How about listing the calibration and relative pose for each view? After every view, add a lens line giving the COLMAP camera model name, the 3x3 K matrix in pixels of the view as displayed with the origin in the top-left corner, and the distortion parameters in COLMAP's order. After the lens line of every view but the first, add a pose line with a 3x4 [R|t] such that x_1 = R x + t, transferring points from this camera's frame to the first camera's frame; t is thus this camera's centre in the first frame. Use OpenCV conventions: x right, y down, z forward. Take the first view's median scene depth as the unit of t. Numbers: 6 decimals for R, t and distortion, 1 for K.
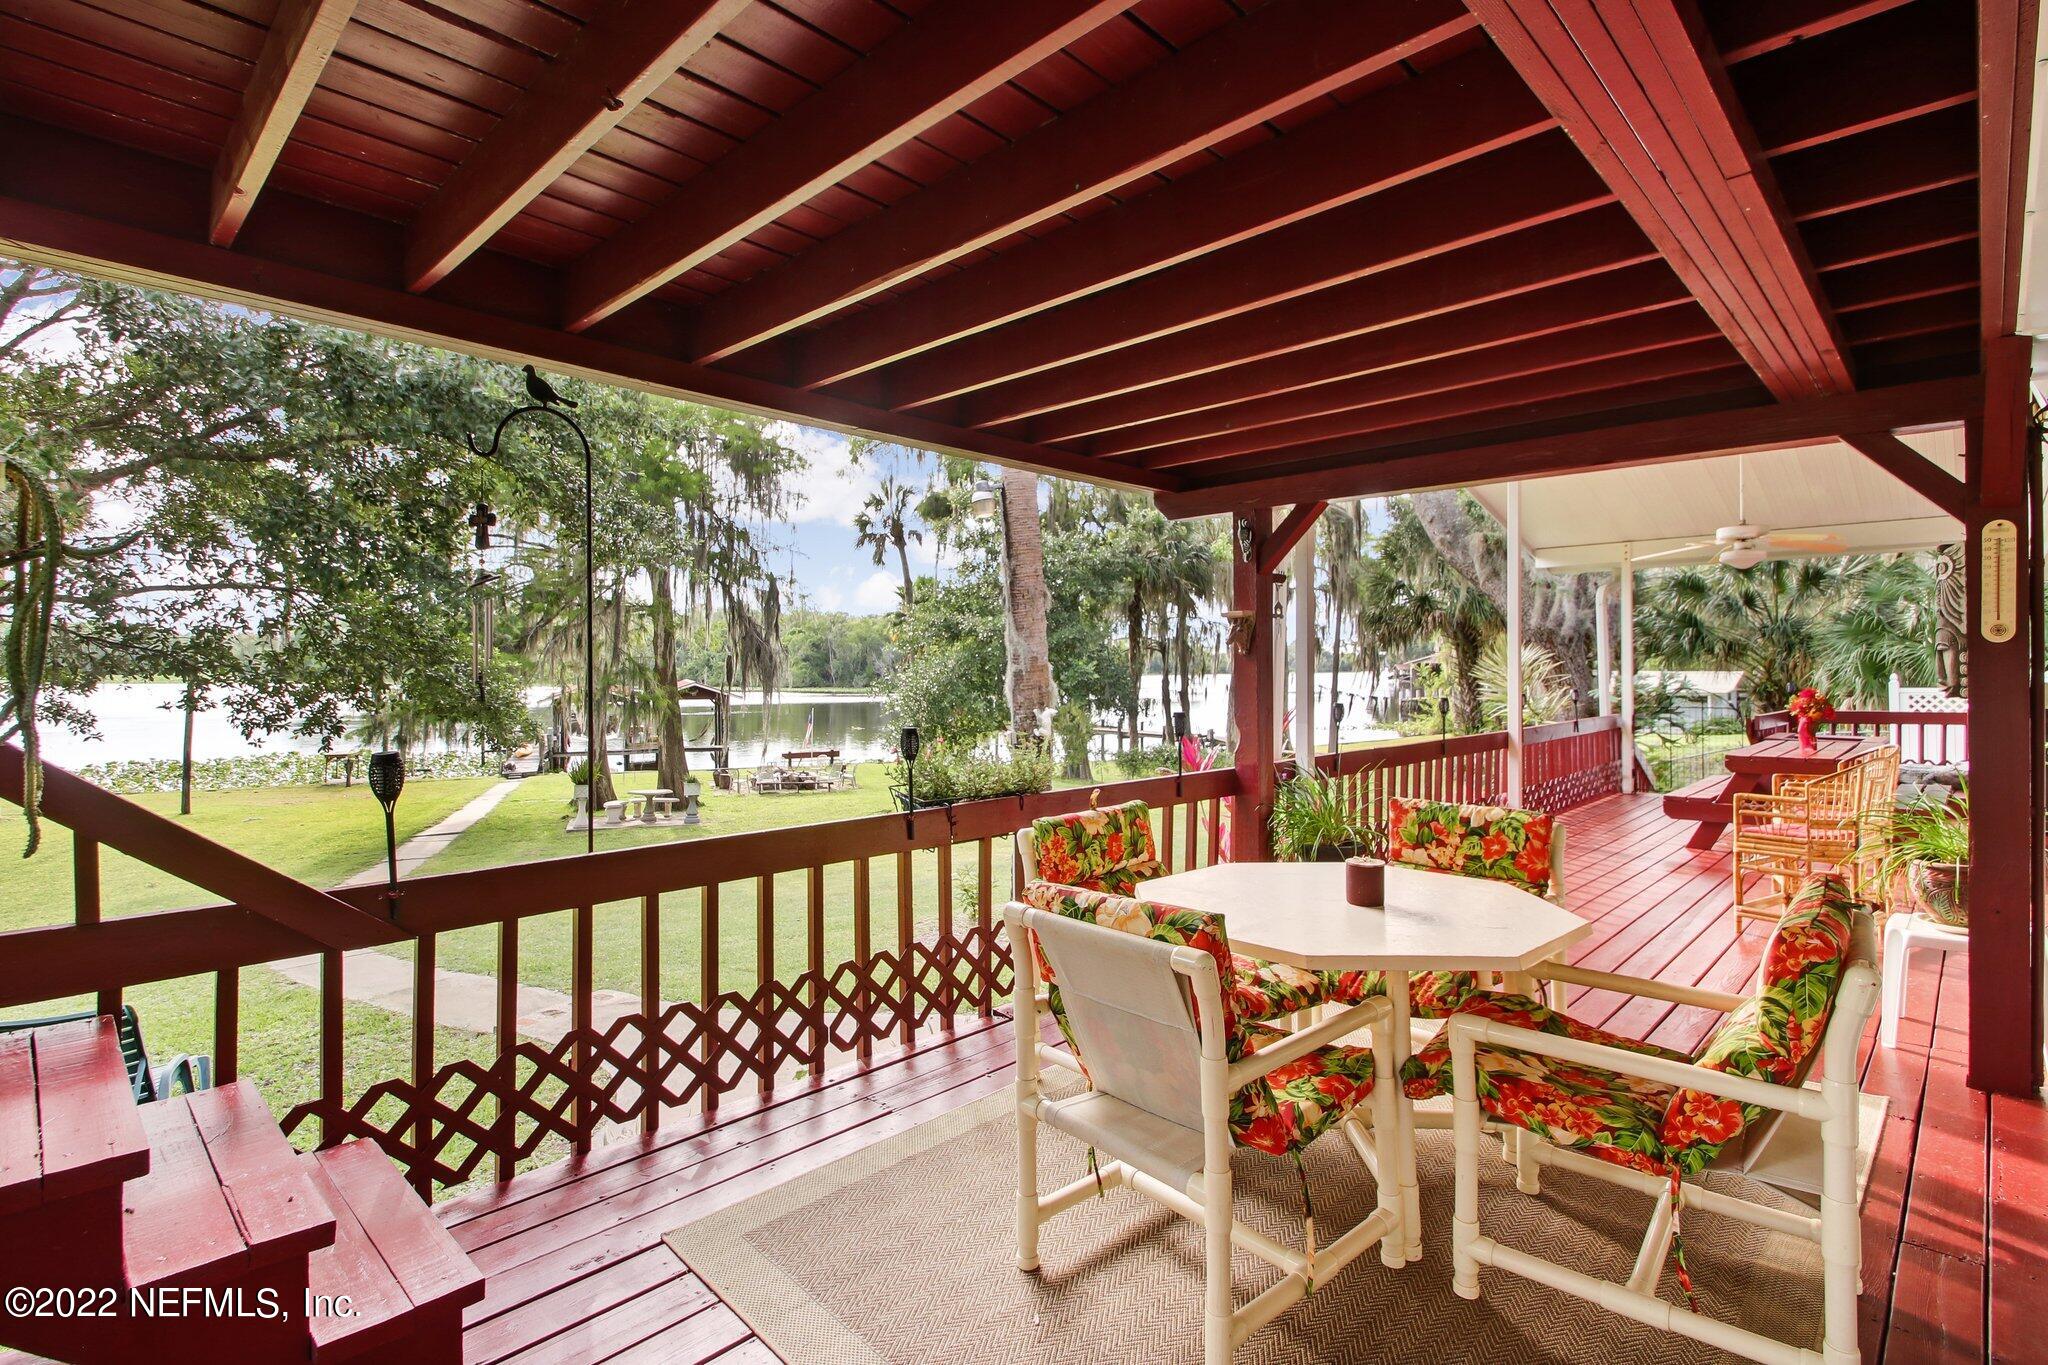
lens RADIAL K [[943.6, 0, 1021.5], [0, 943.6, 662.1], [0, 0, 1]] dist [0.003361, -0.006053]
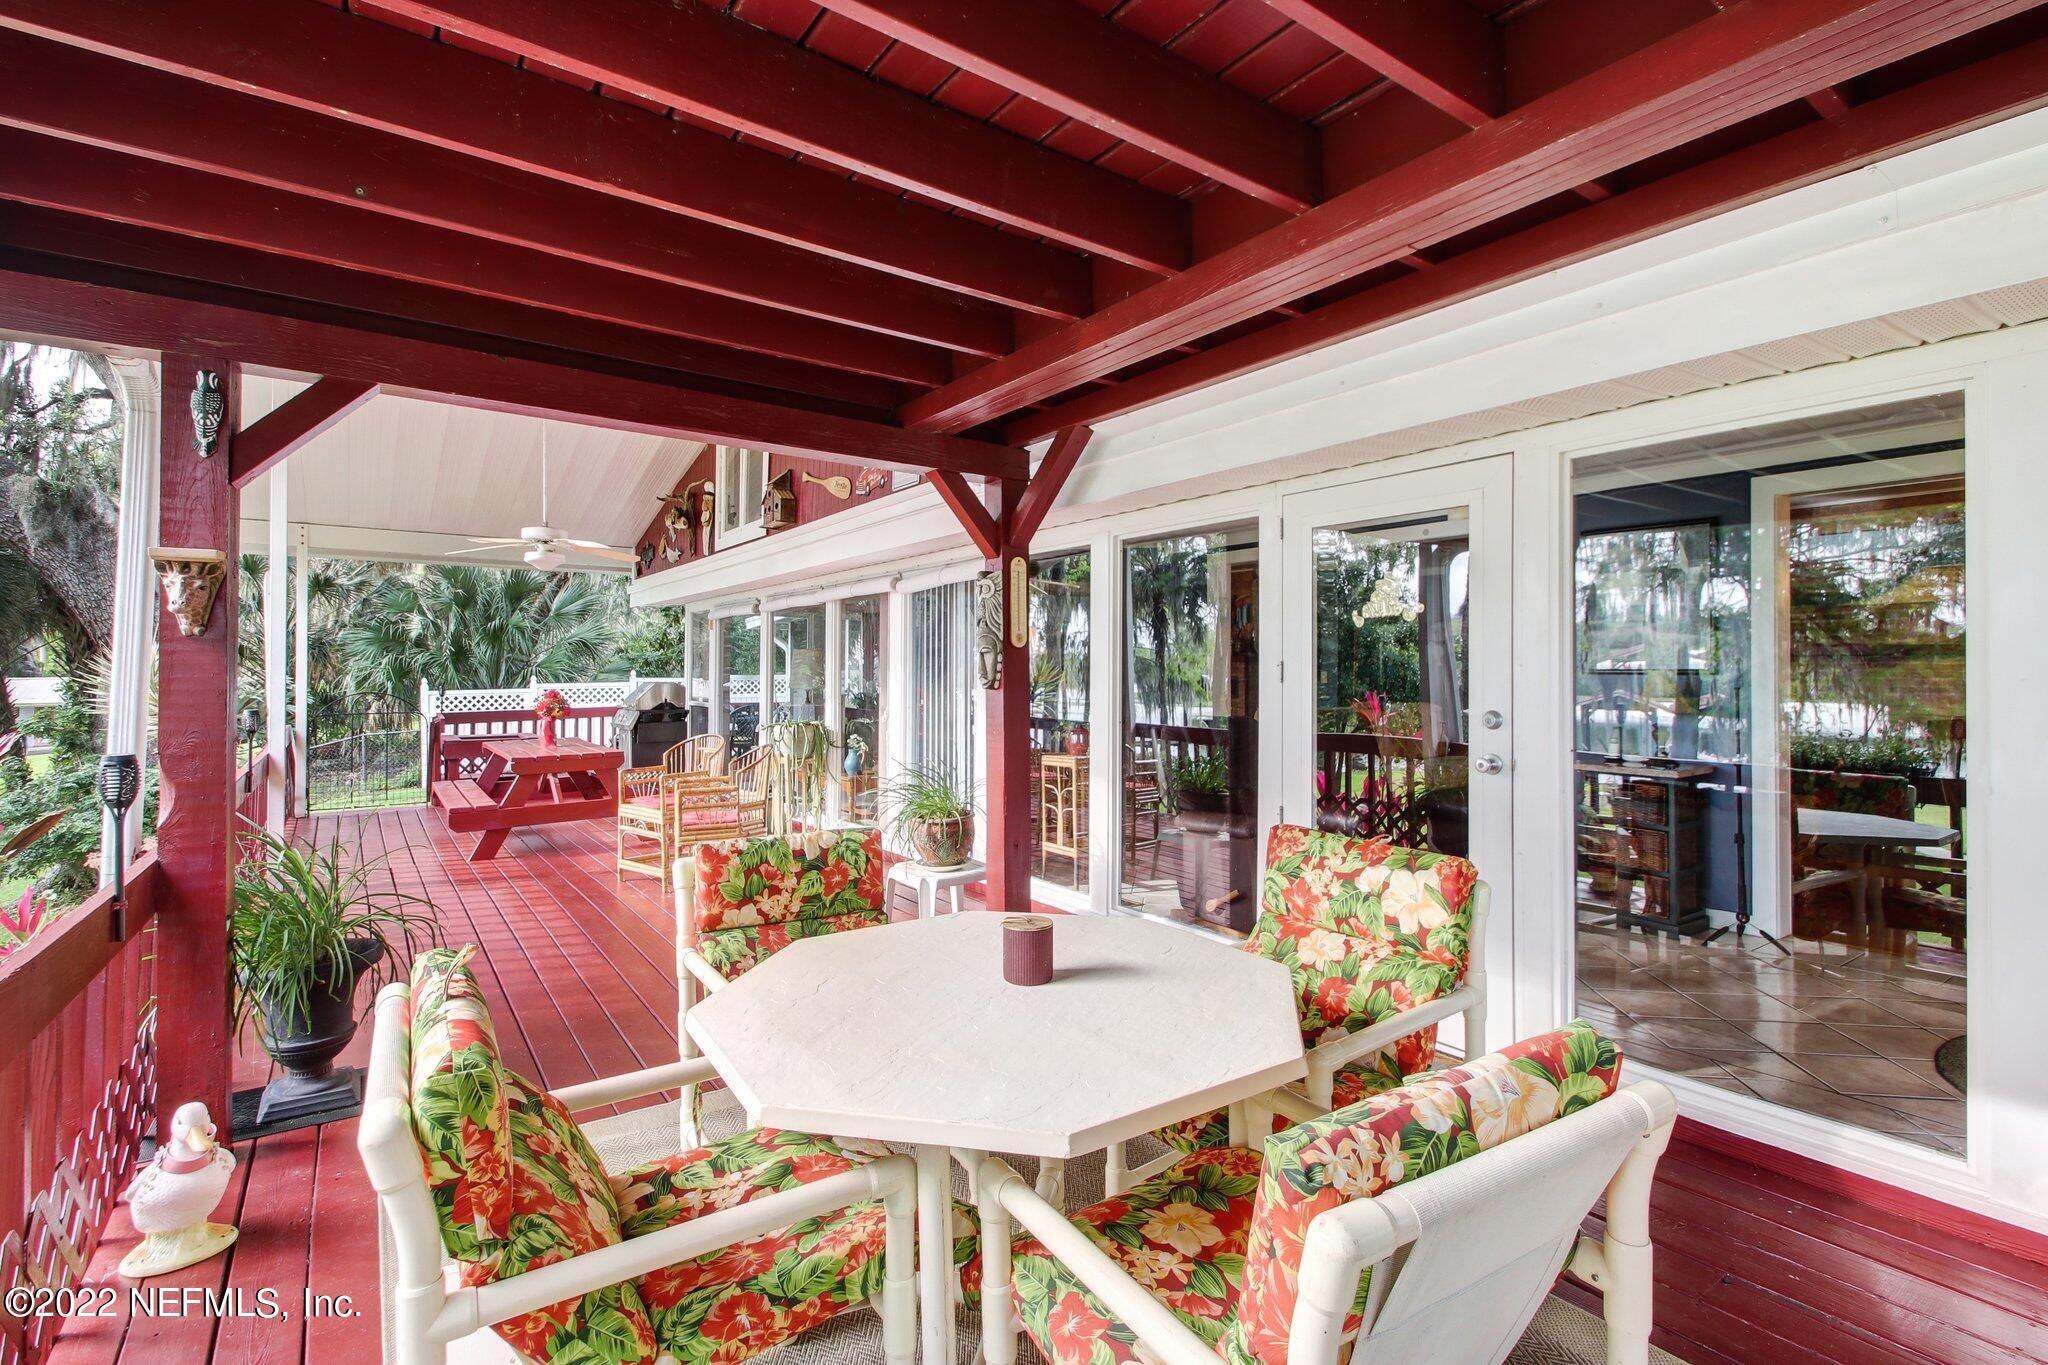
lens RADIAL K [[943.6, 0, 1012.4], [0, 943.6, 667.5], [0, 0, 1]] dist [0.003361, -0.006053]
pose [[0.188056, 0.007886, 0.982127, -0.275813], [-0.006893, 0.999954, -0.006709, 0.015821], [-0.982134, -0.005508, 0.188101, 0.681998]]
